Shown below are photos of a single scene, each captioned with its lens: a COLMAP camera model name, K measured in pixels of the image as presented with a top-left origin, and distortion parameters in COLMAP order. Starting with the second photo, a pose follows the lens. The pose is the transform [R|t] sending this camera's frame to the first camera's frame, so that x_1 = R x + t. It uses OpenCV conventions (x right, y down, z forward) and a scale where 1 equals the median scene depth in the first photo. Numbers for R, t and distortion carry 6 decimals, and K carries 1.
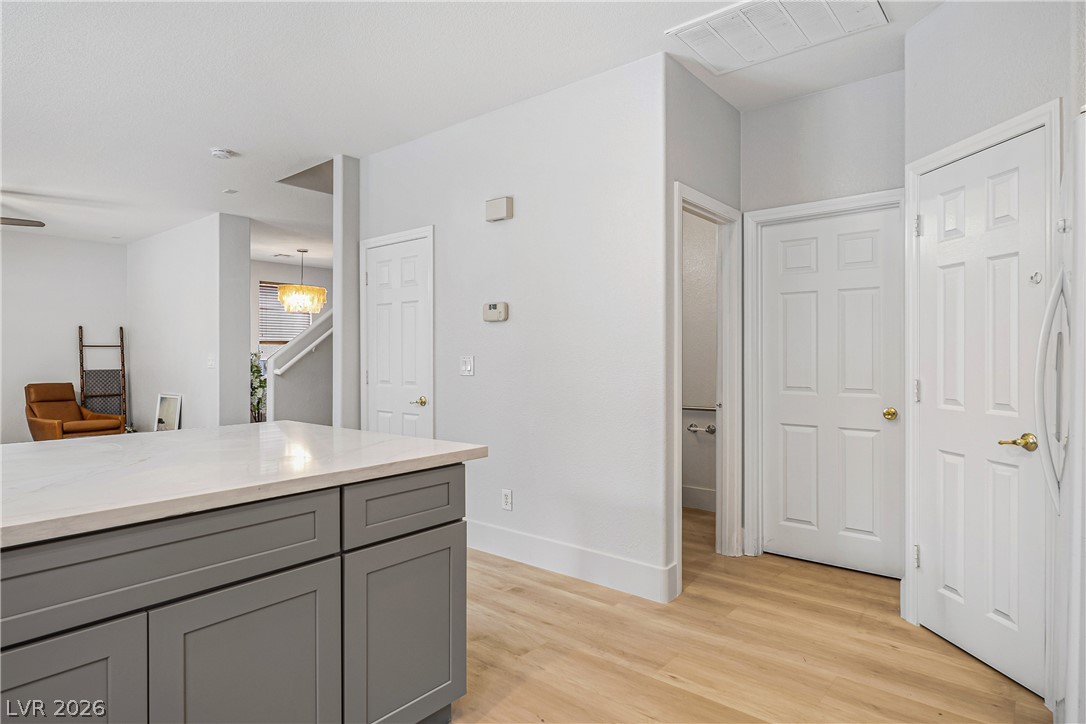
lens RADIAL K [[608.2, 0, 540.6], [0, 608.2, 359.0], [0, 0, 1]] dist [0.000479, 0.000014]
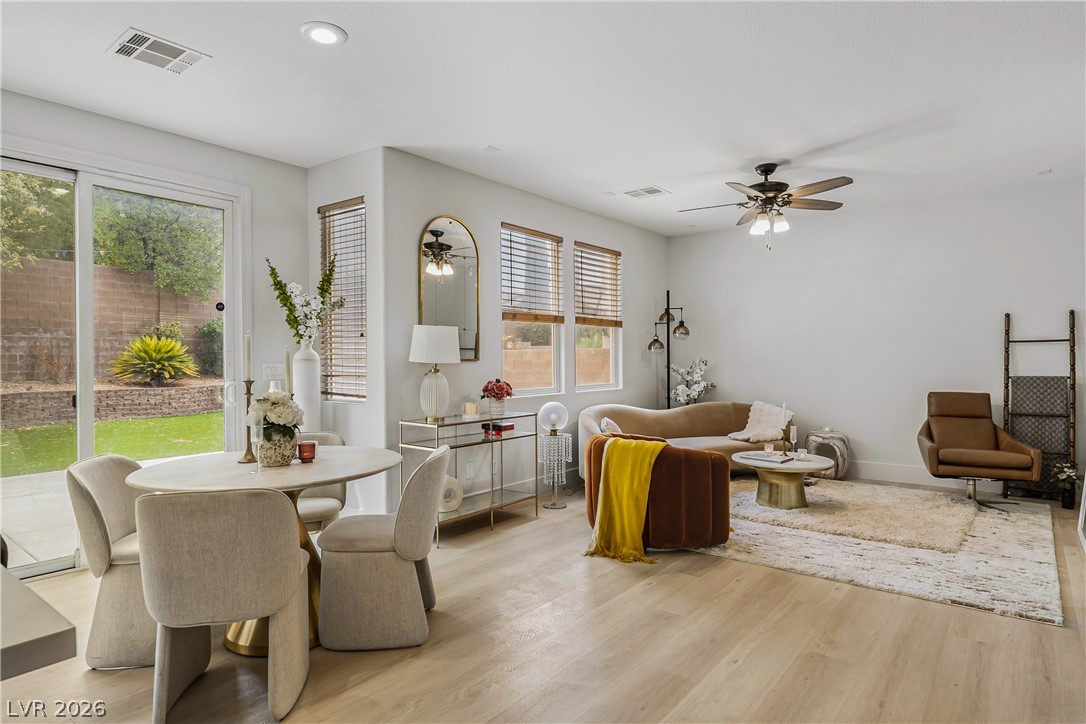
lens RADIAL K [[609.8, 0, 543.1], [0, 609.8, 363.6], [0, 0, 1]] dist [0.000209, -0.001110]
pose [[0.025616, 0.010038, -0.999621, -0.136704], [0.000991, 0.999949, 0.010066, -0.007425], [0.999671, -0.001249, 0.025605, 0.924538]]
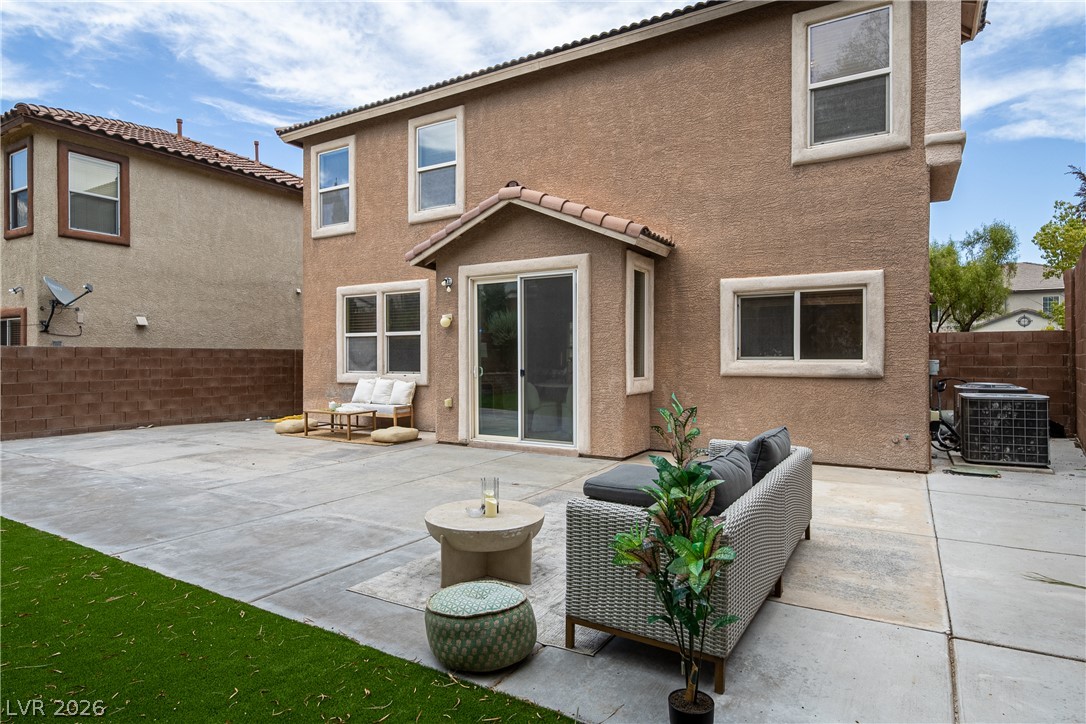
lens RADIAL K [[608.2, 0, 540.6], [0, 608.2, 359.0], [0, 0, 1]] dist [0.000479, 0.000014]
pose [[0.987606, 0.001292, 0.156947, -1.427753], [-0.000638, 0.999991, -0.004219, 0.020680], [-0.156951, 0.004067, 0.987598, -2.080848]]
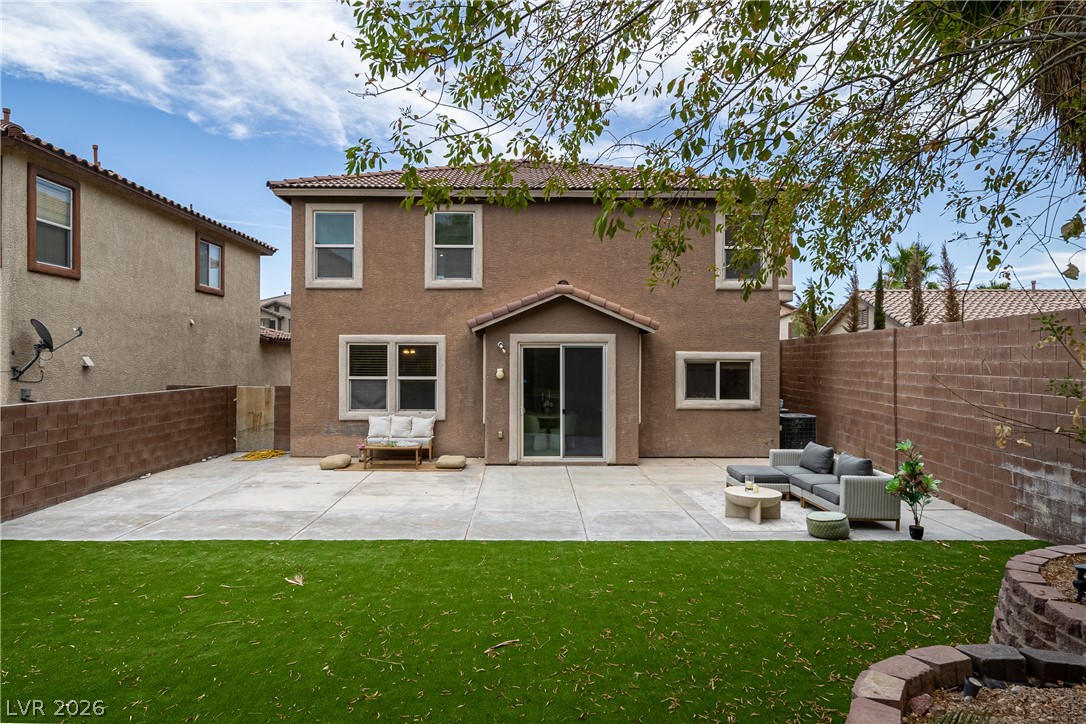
lens RADIAL K [[625.3, 0, 524.9], [0, 625.3, 359.5], [0, 0, 1]] dist [0.005185, 0.000653]
pose [[0.756732, 0.004109, 0.653713, -3.528315], [-0.000391, 0.999983, -0.005834, -0.200694], [-0.653726, 0.004159, 0.756720, -2.259035]]
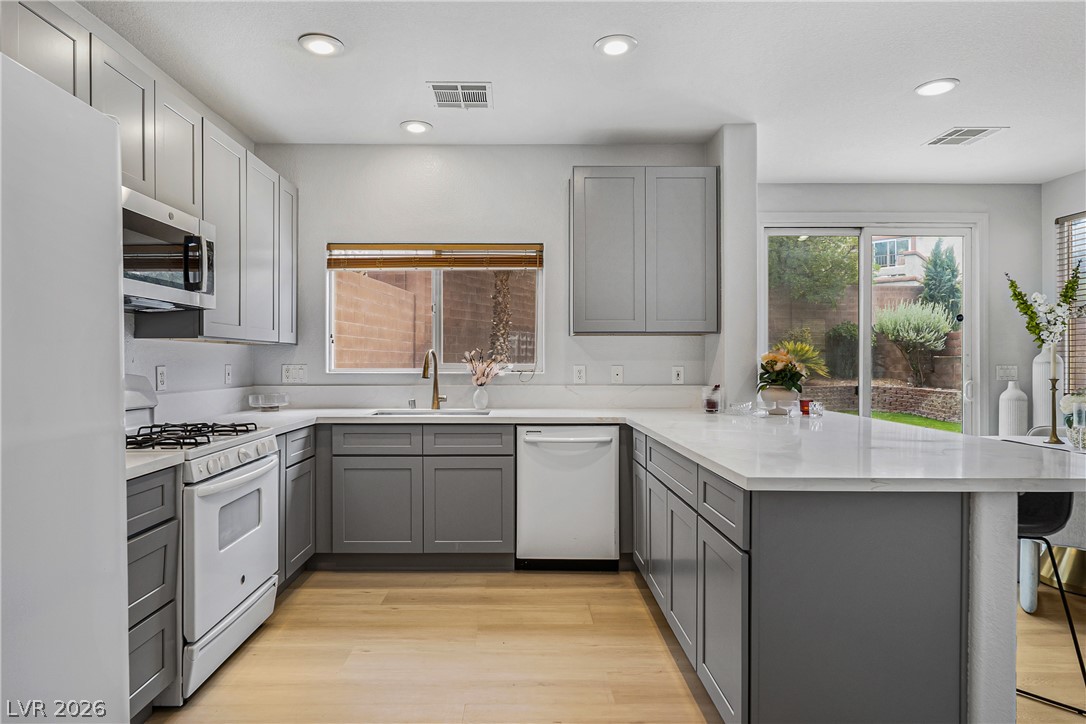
lens RADIAL K [[625.3, 0, 524.9], [0, 625.3, 359.5], [0, 0, 1]] dist [0.005185, 0.000653]
pose [[-0.764149, -0.002592, -0.645035, 0.371716], [-0.003968, 0.999992, 0.000682, -0.006470], [0.645028, 0.003081, -0.764153, 0.791464]]
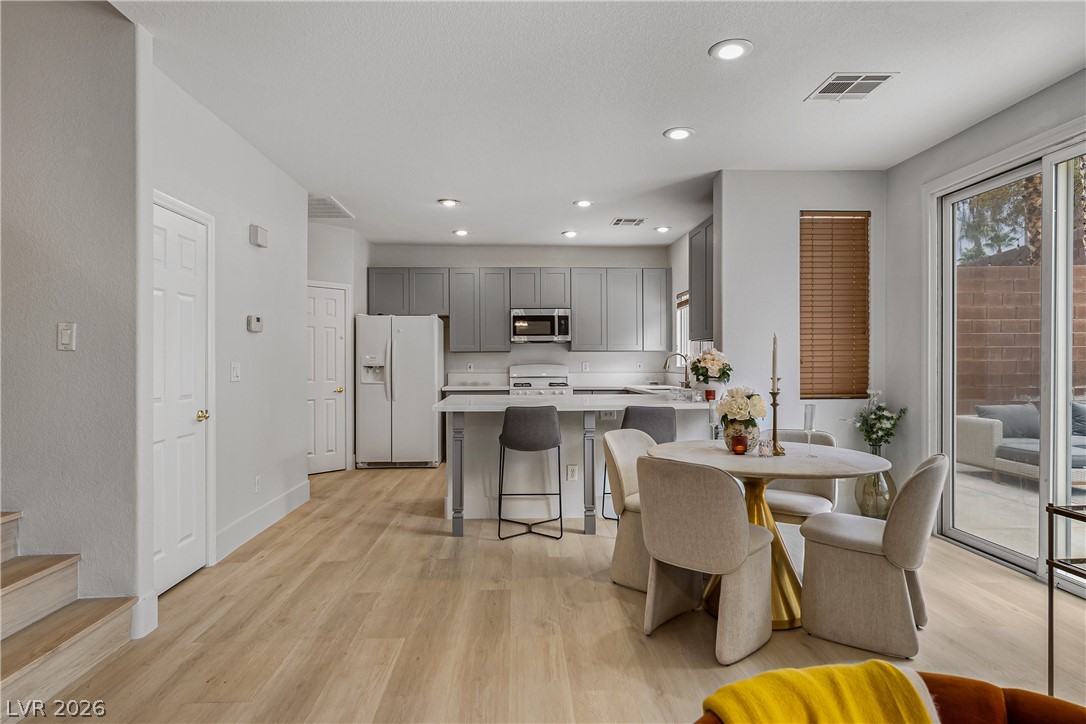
lens RADIAL K [[609.8, 0, 543.1], [0, 609.8, 363.6], [0, 0, 1]] dist [0.000209, -0.001110]
pose [[-0.674700, -0.001290, 0.738091, -1.297719], [0.006748, 0.999946, 0.007917, -0.008086], [-0.738061, 0.010322, -0.674655, 1.383333]]
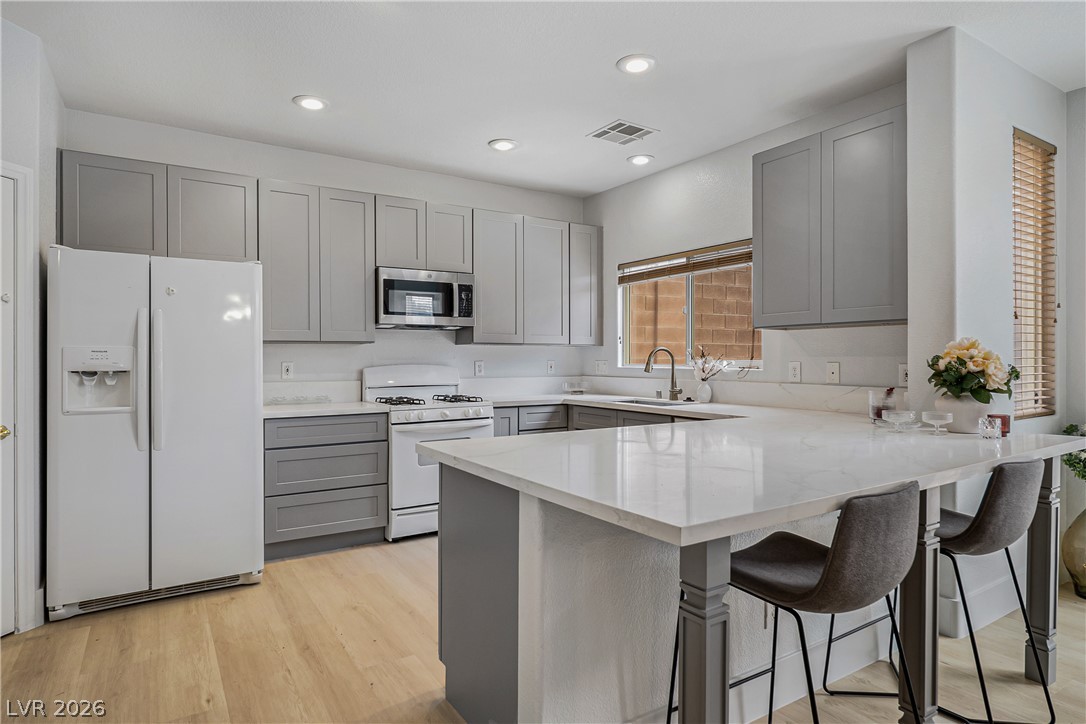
lens RADIAL K [[608.2, 0, 540.6], [0, 608.2, 359.0], [0, 0, 1]] dist [0.000479, 0.000014]
pose [[-0.953594, 0.000649, 0.301095, -0.348692], [0.002774, 0.999974, 0.006631, -0.008455], [-0.301083, 0.007159, -0.953571, 1.085352]]
